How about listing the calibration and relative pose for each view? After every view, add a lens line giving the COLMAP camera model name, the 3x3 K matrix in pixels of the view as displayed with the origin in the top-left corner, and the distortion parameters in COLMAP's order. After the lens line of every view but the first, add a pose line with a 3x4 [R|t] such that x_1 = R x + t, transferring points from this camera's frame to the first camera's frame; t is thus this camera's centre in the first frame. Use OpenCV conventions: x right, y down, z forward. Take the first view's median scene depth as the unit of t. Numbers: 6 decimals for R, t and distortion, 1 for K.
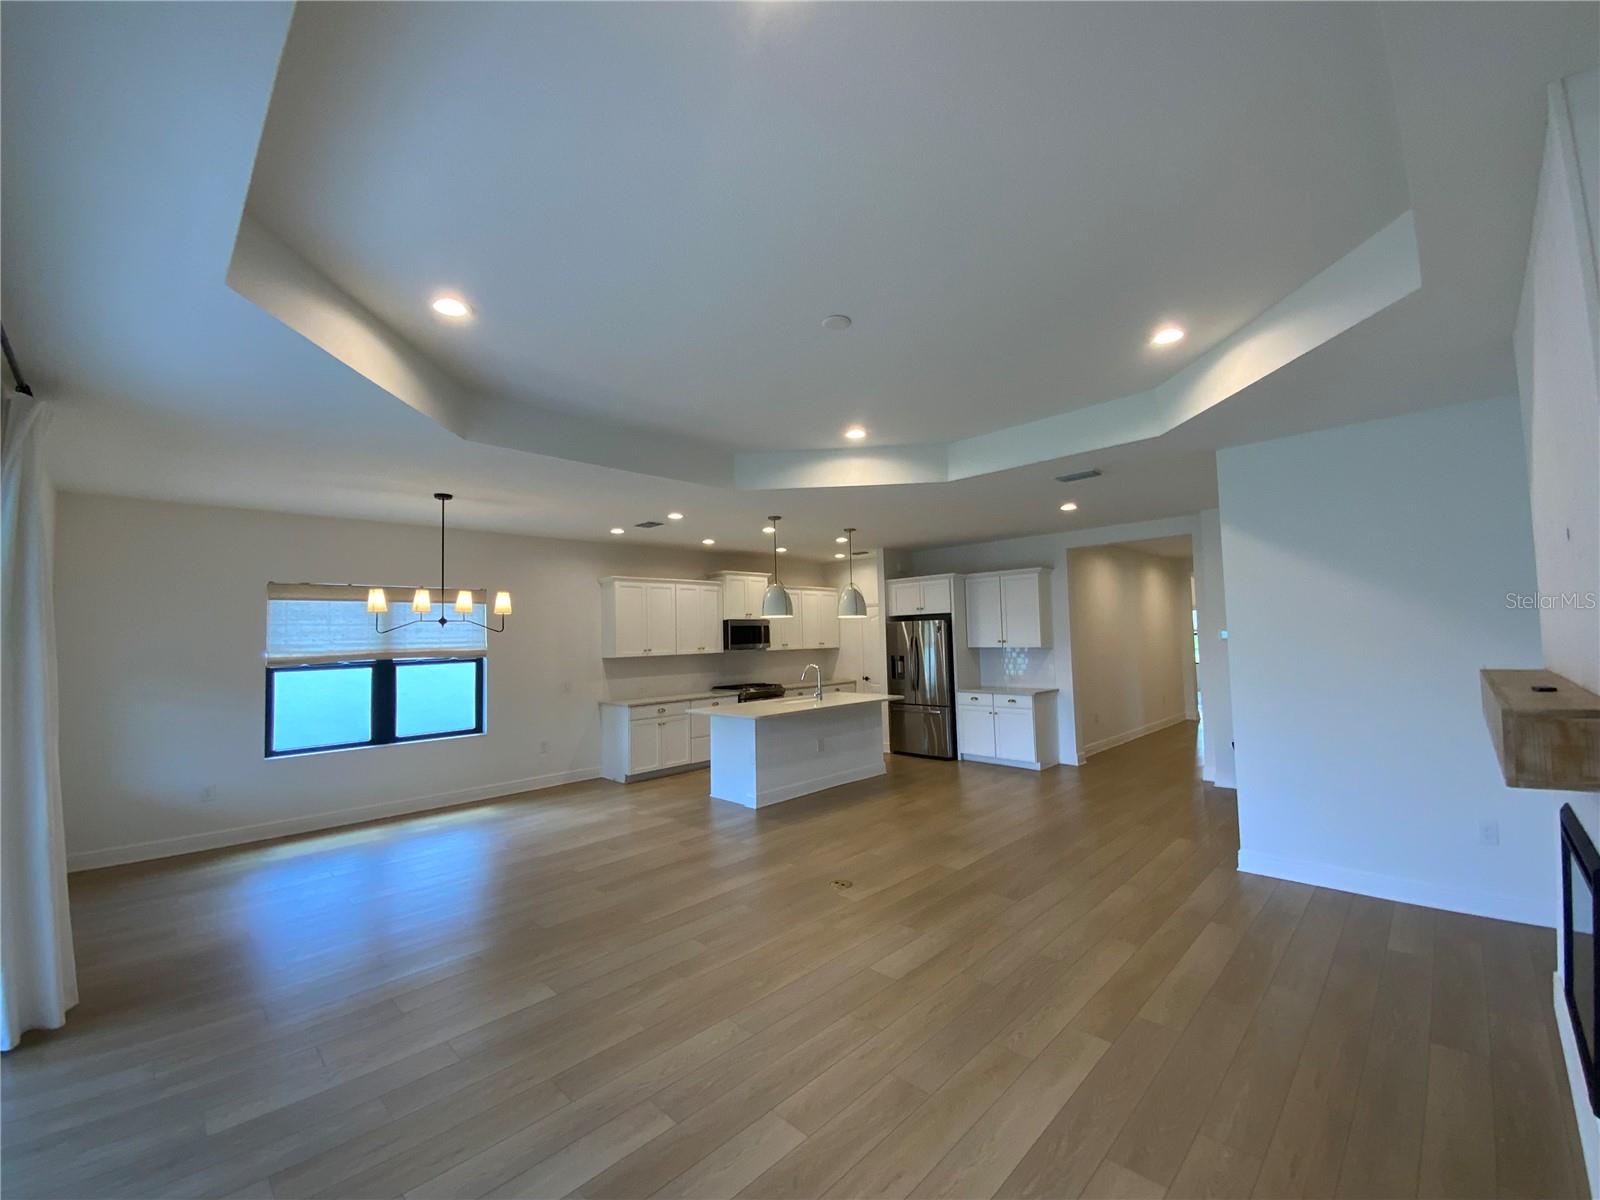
lens RADIAL K [[656.4, 0, 800.9], [0, 656.4, 607.4], [0, 0, 1]] dist [-0.002441, -0.000220]
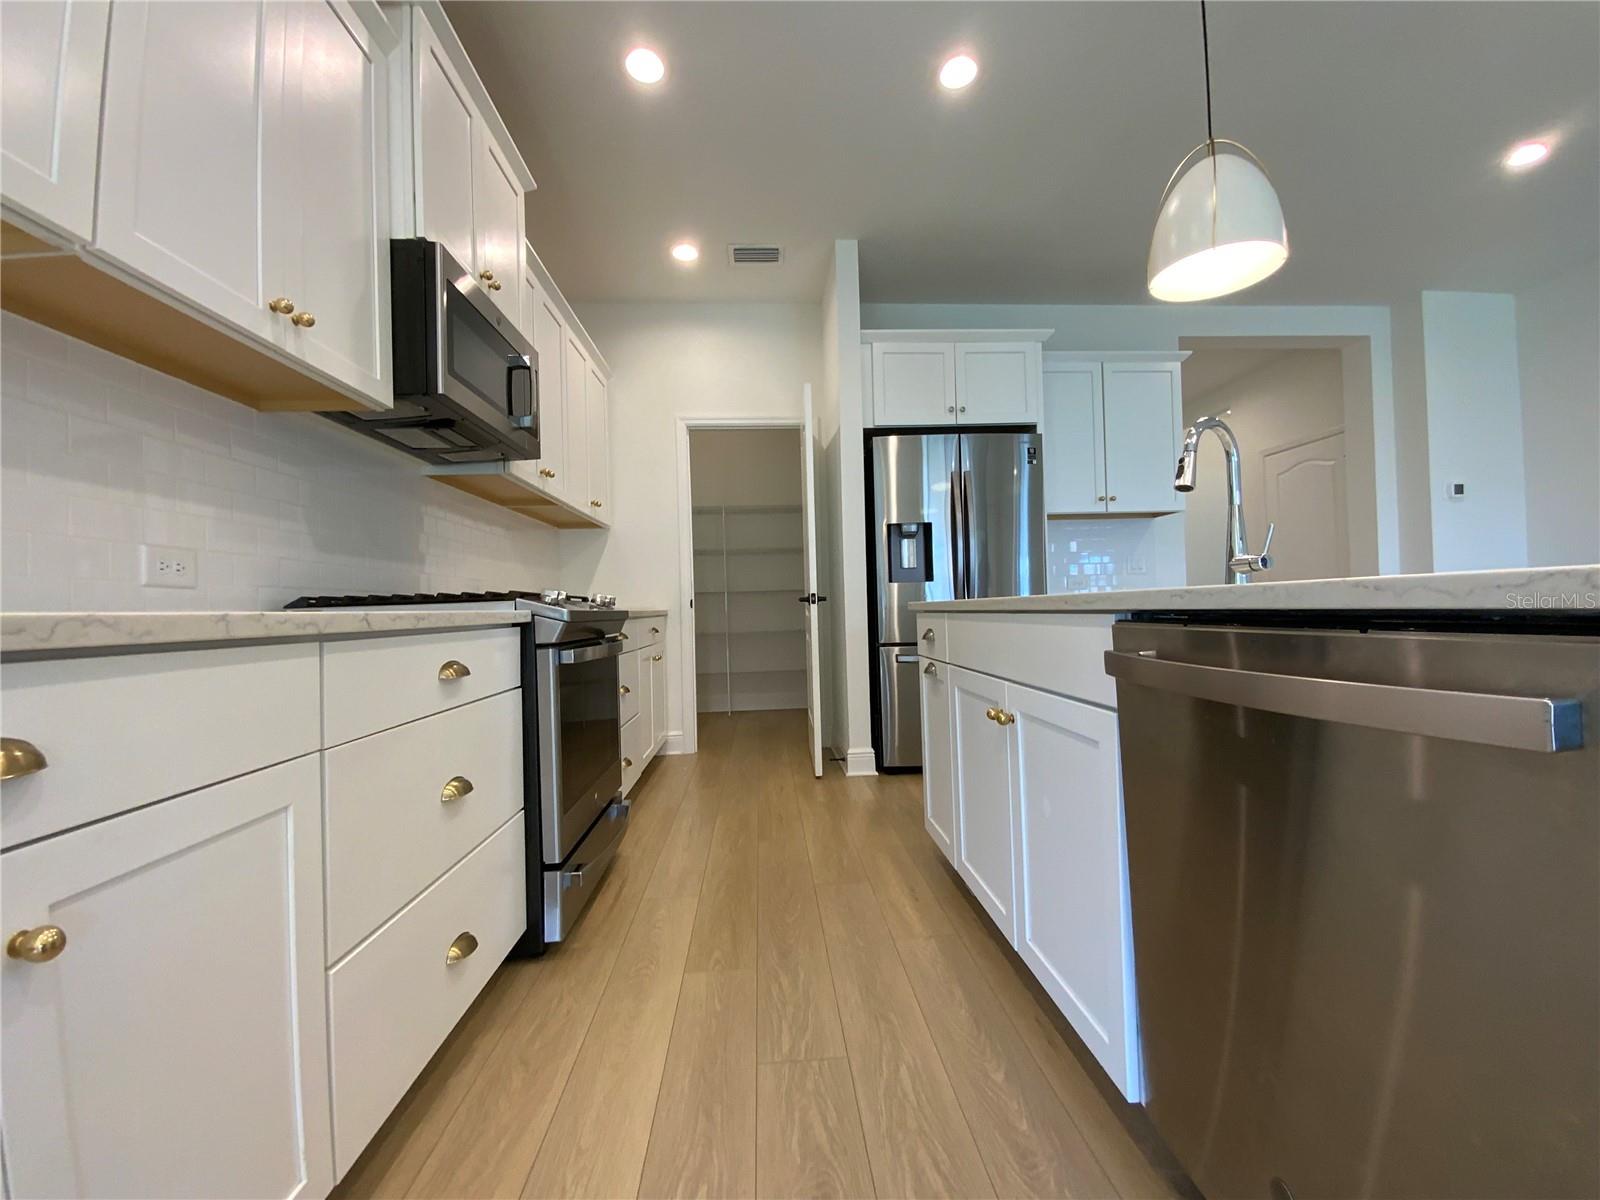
lens RADIAL K [[656.4, 0, 800.9], [0, 656.4, 607.4], [0, 0, 1]] dist [-0.002441, -0.000220]
pose [[0.660155, 0.011040, 0.751049, -0.190182], [-0.020734, 0.999779, 0.003528, 0.128583], [-0.750843, -0.017901, 0.660238, 0.818818]]
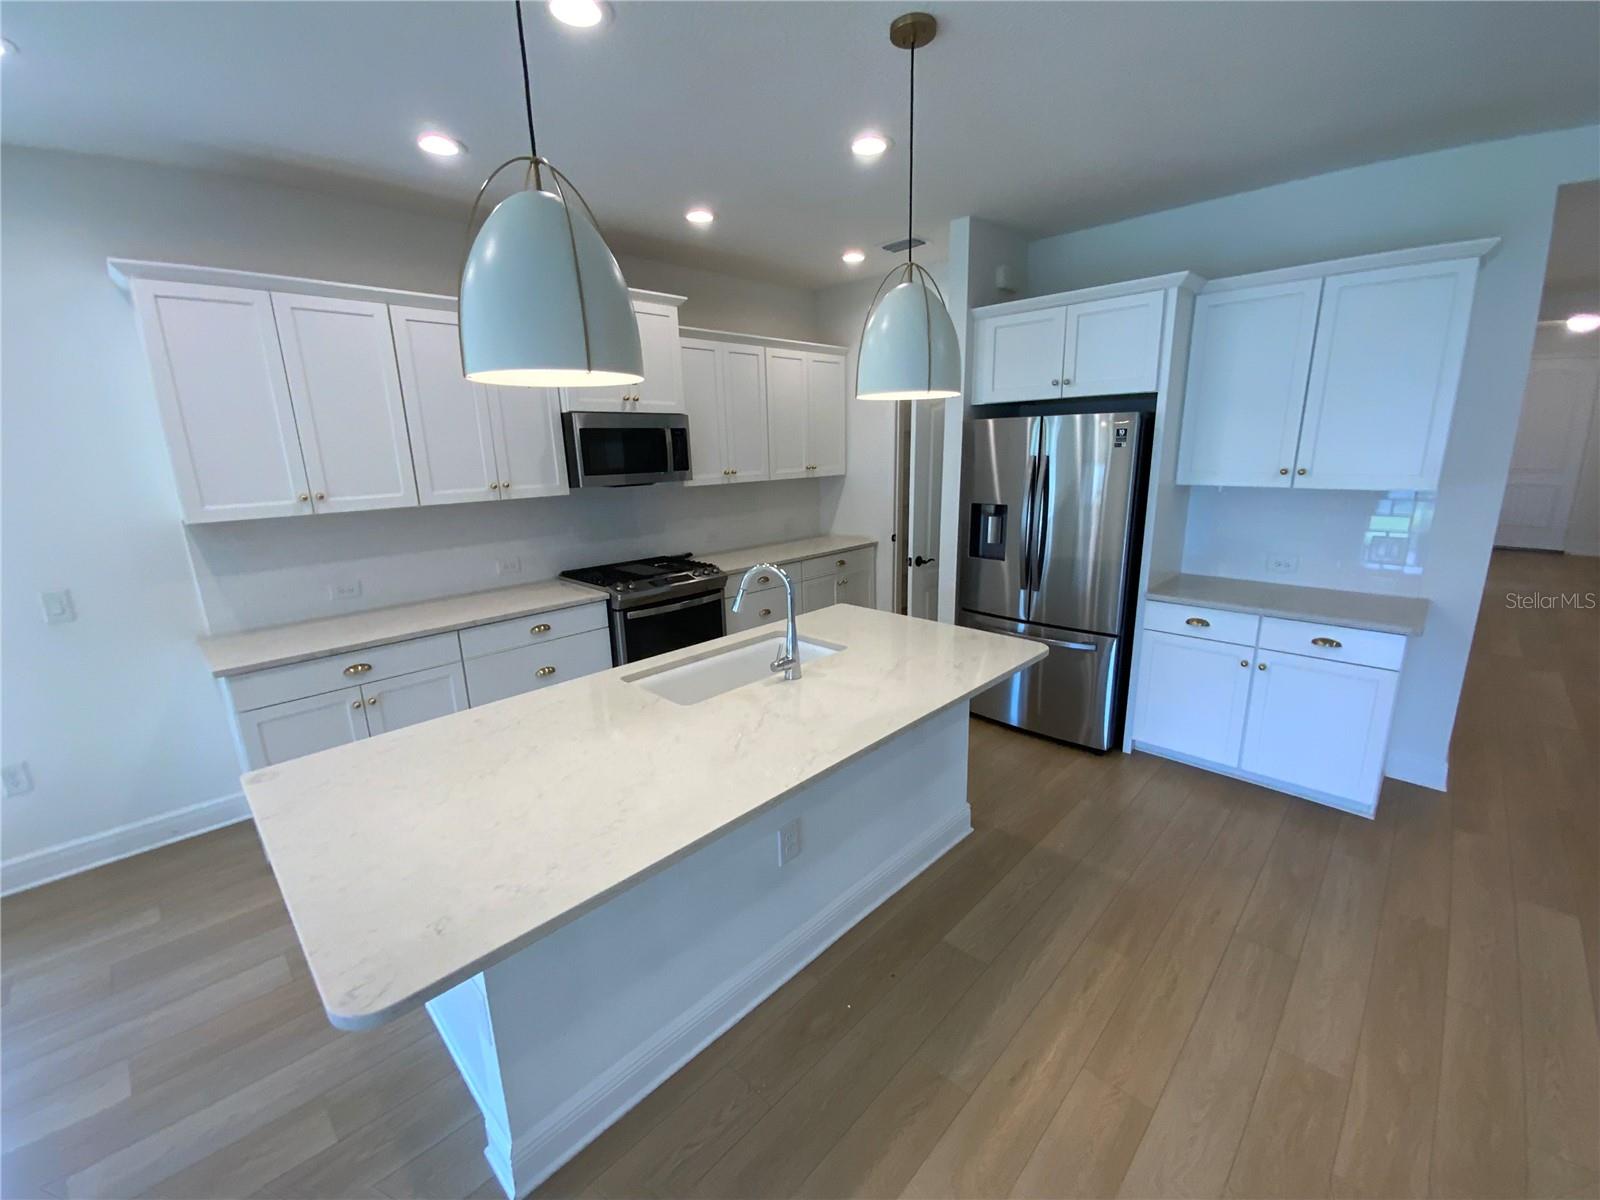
lens RADIAL K [[656.4, 0, 800.9], [0, 656.4, 607.4], [0, 0, 1]] dist [-0.002441, -0.000220]
pose [[0.999985, -0.000058, 0.005426, 0.026943], [-0.001490, 0.958550, 0.284919, 0.019444], [-0.005218, -0.284923, 0.958536, 0.603446]]
